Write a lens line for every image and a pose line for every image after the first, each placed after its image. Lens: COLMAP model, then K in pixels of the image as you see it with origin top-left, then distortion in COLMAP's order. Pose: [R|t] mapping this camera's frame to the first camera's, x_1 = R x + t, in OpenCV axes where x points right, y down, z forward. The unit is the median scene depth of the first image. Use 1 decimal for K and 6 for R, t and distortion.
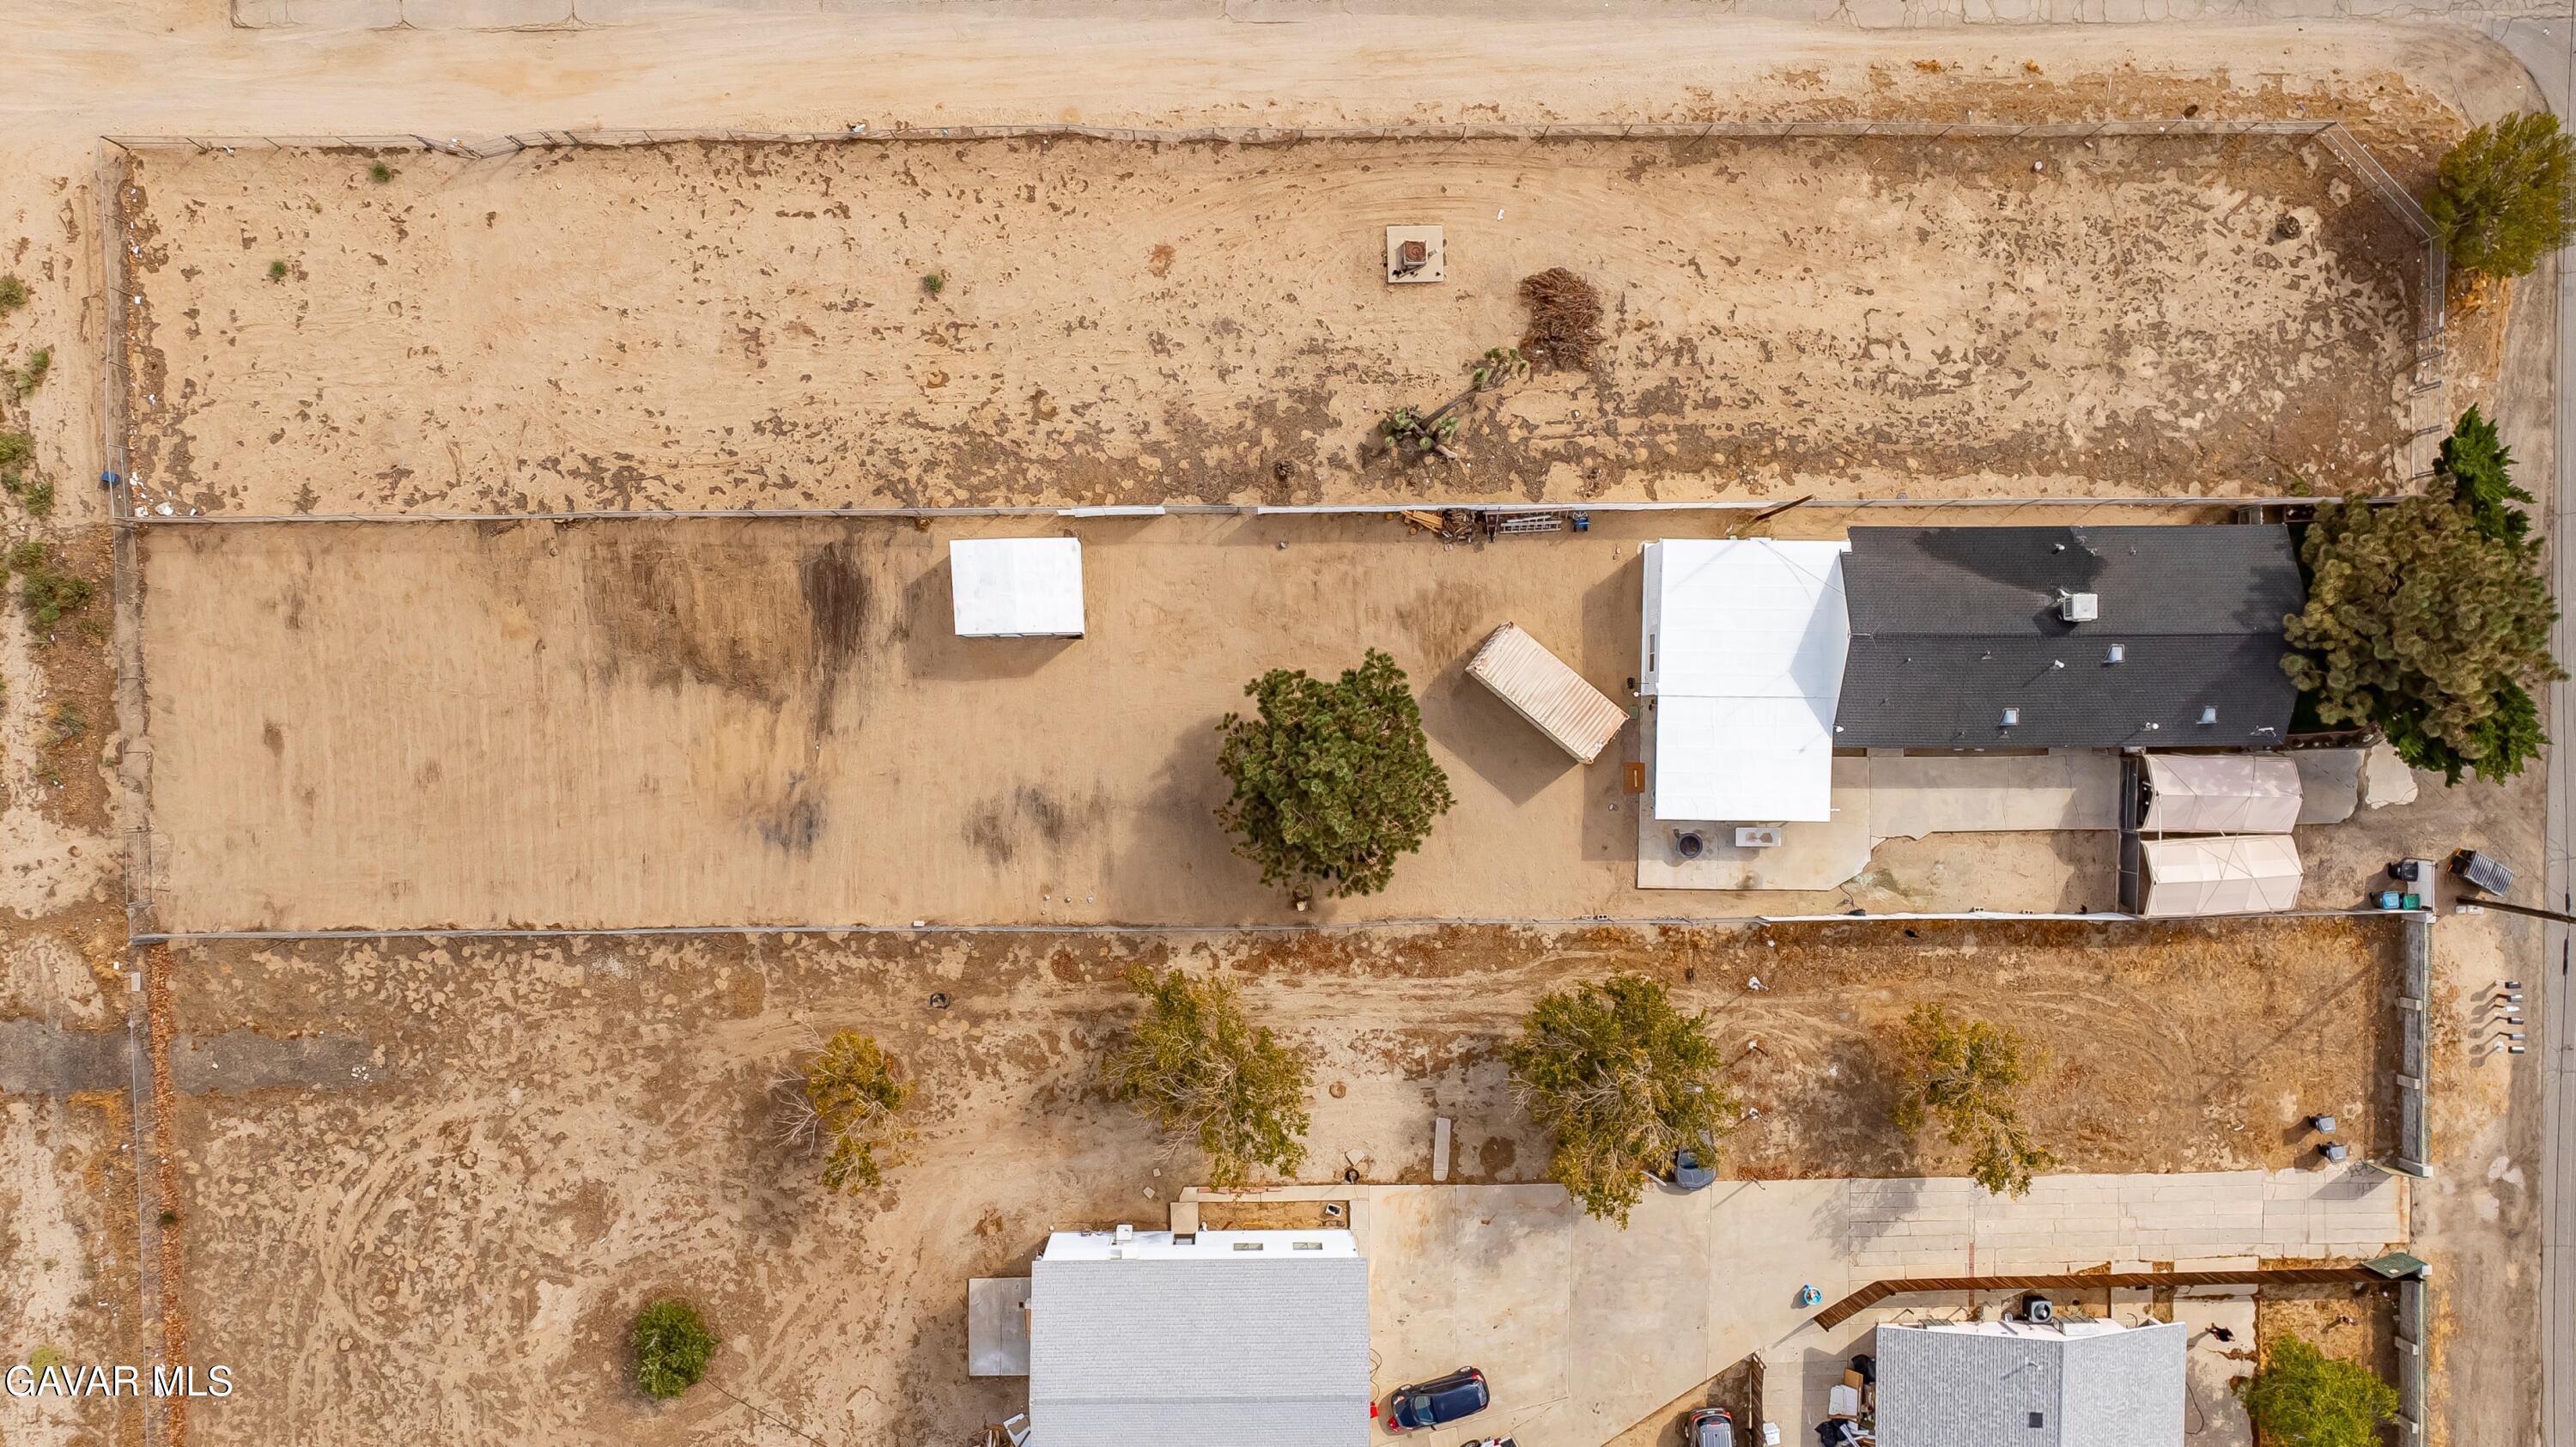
lens RADIAL K [[1823.5, 0, 1288.1], [0, 1823.5, 719.1], [0, 0, 1]] dist [-0.007922, -0.000122]
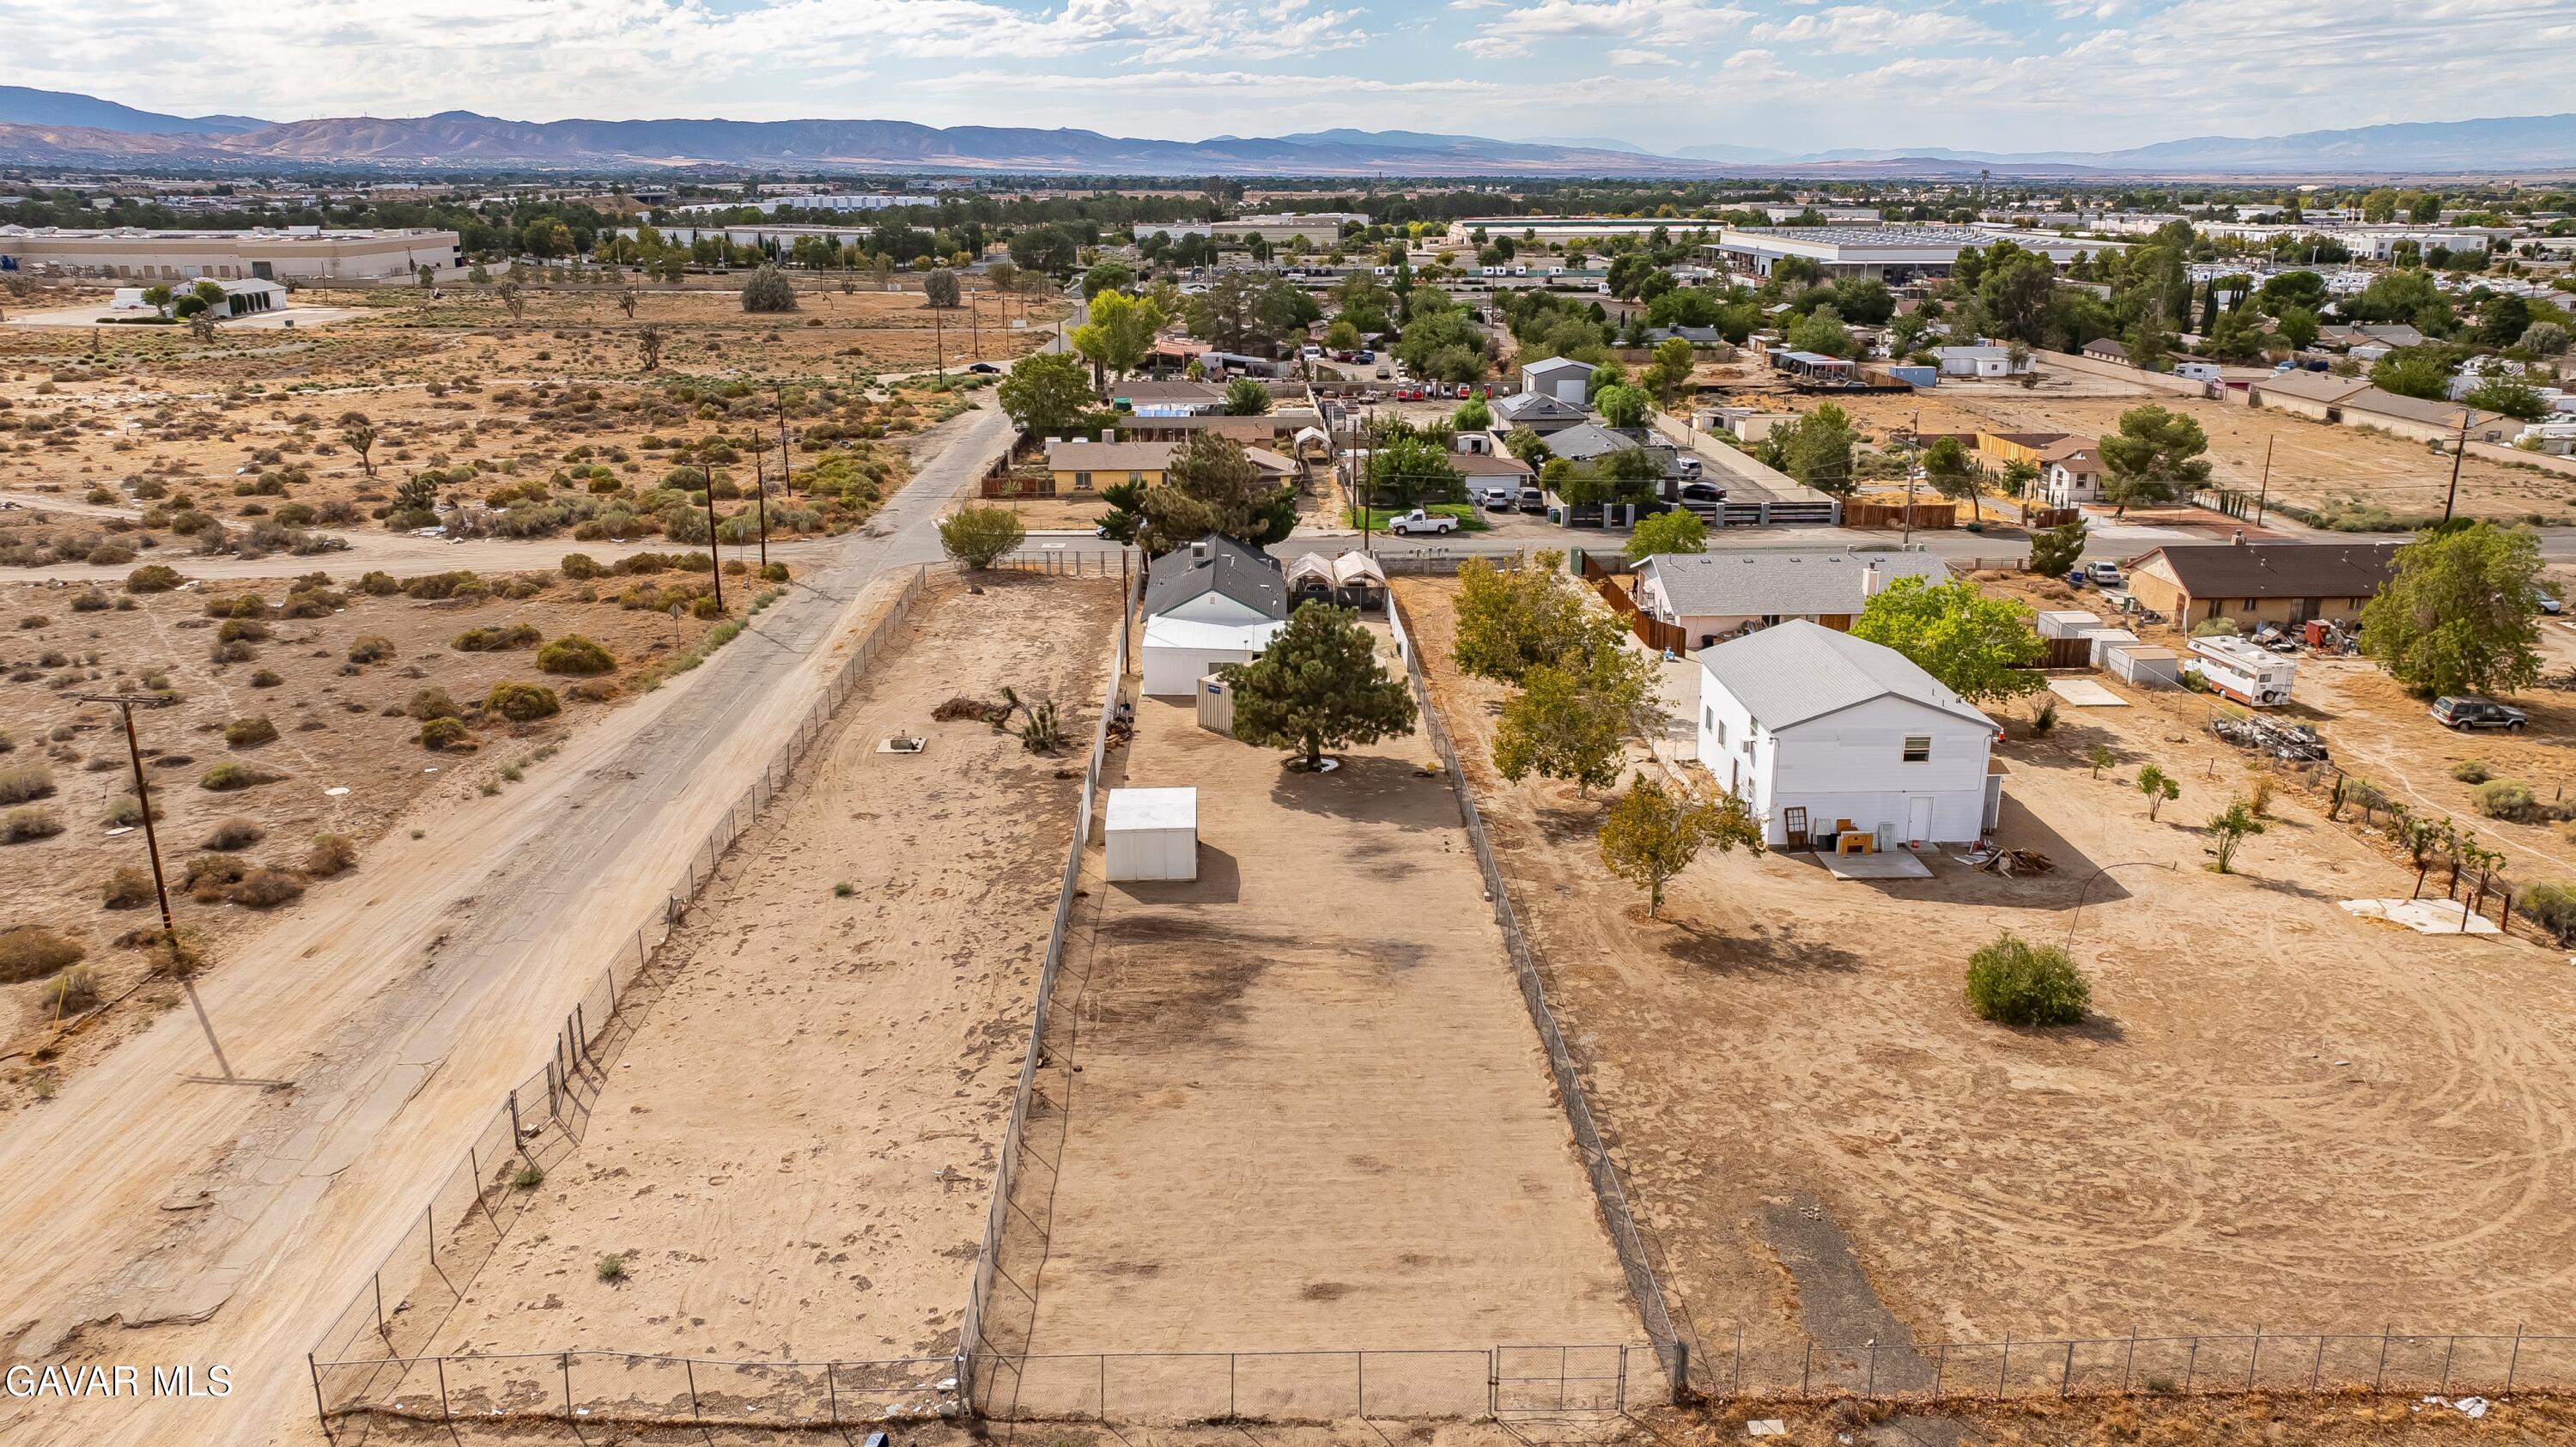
lens RADIAL K [[1860.8, 0, 1290.3], [0, 1860.8, 724.9], [0, 0, 1]] dist [-0.016104, -0.003936]
pose [[-0.022972, -0.276221, 0.960820, -1.154758], [0.998645, -0.051239, 0.009146, 0.002108], [0.046705, 0.959727, 0.277024, 0.637641]]
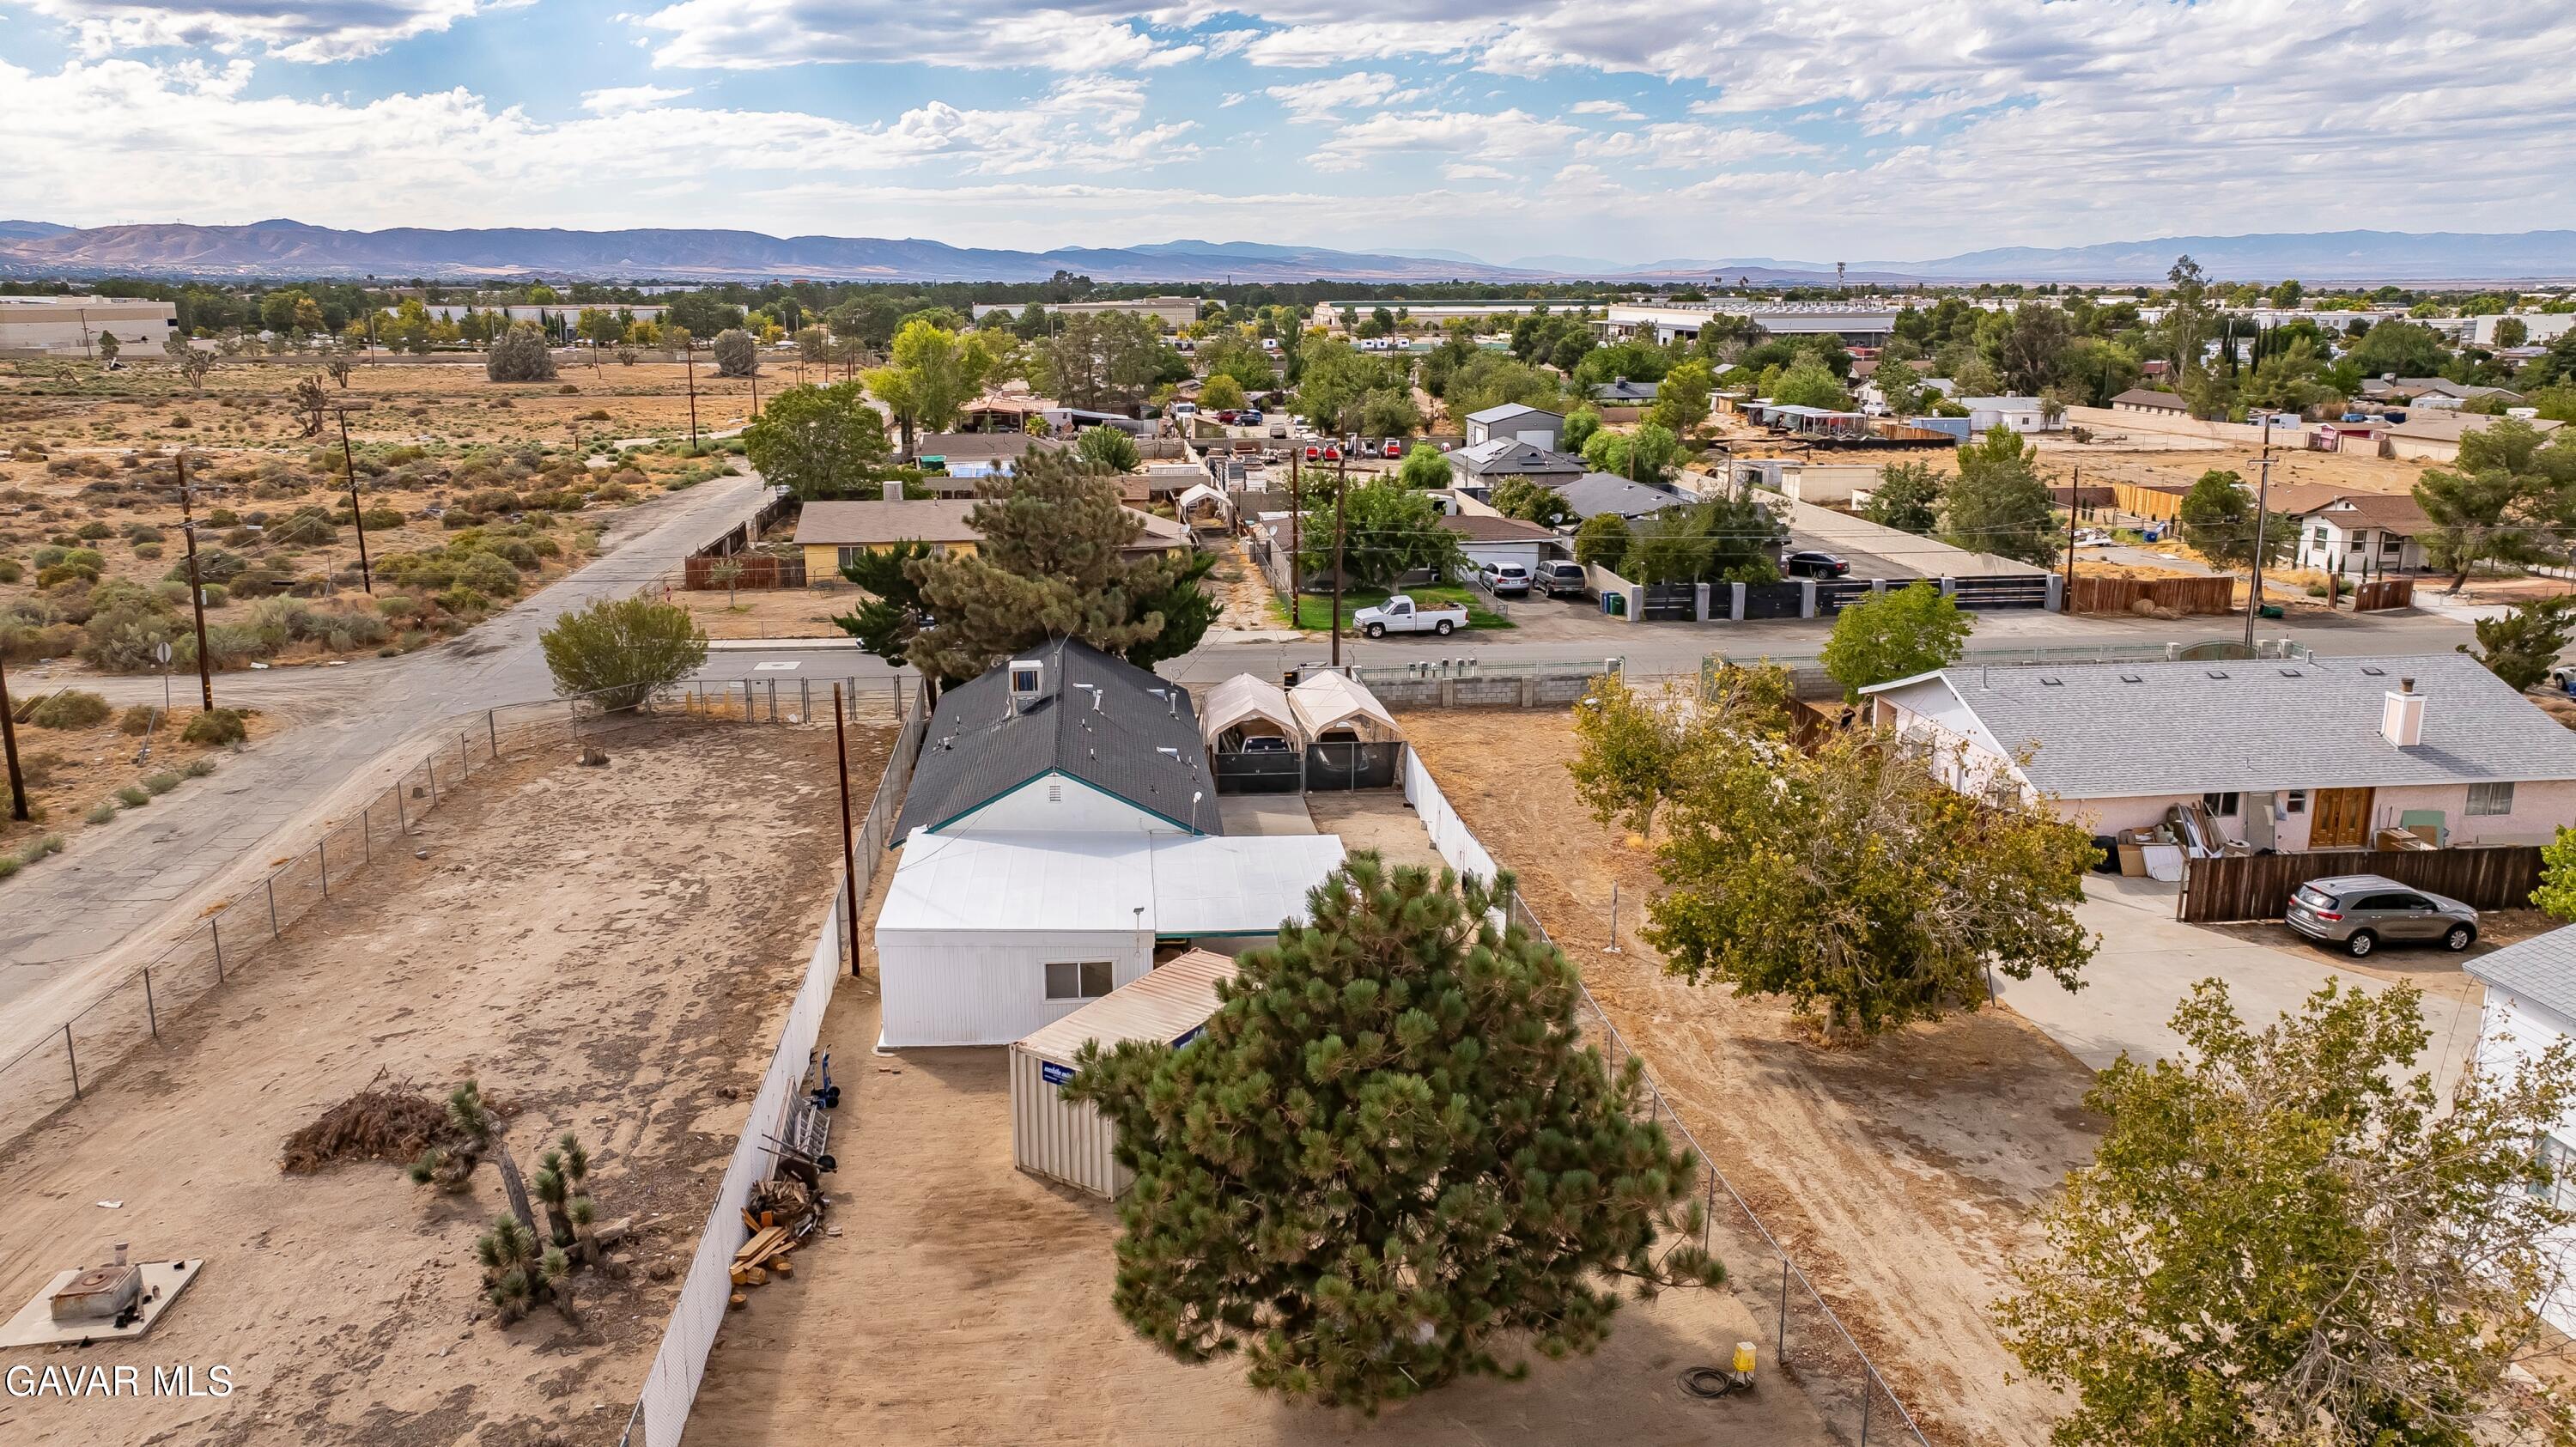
lens RADIAL K [[1823.5, 0, 1273.7], [0, 1823.5, 727.4], [0, 0, 1]] dist [-0.007922, -0.000122]
pose [[-0.096087, -0.223421, 0.969974, -0.323550], [0.994142, -0.069999, 0.082358, -0.016098], [0.049497, 0.972205, 0.228838, 0.785460]]
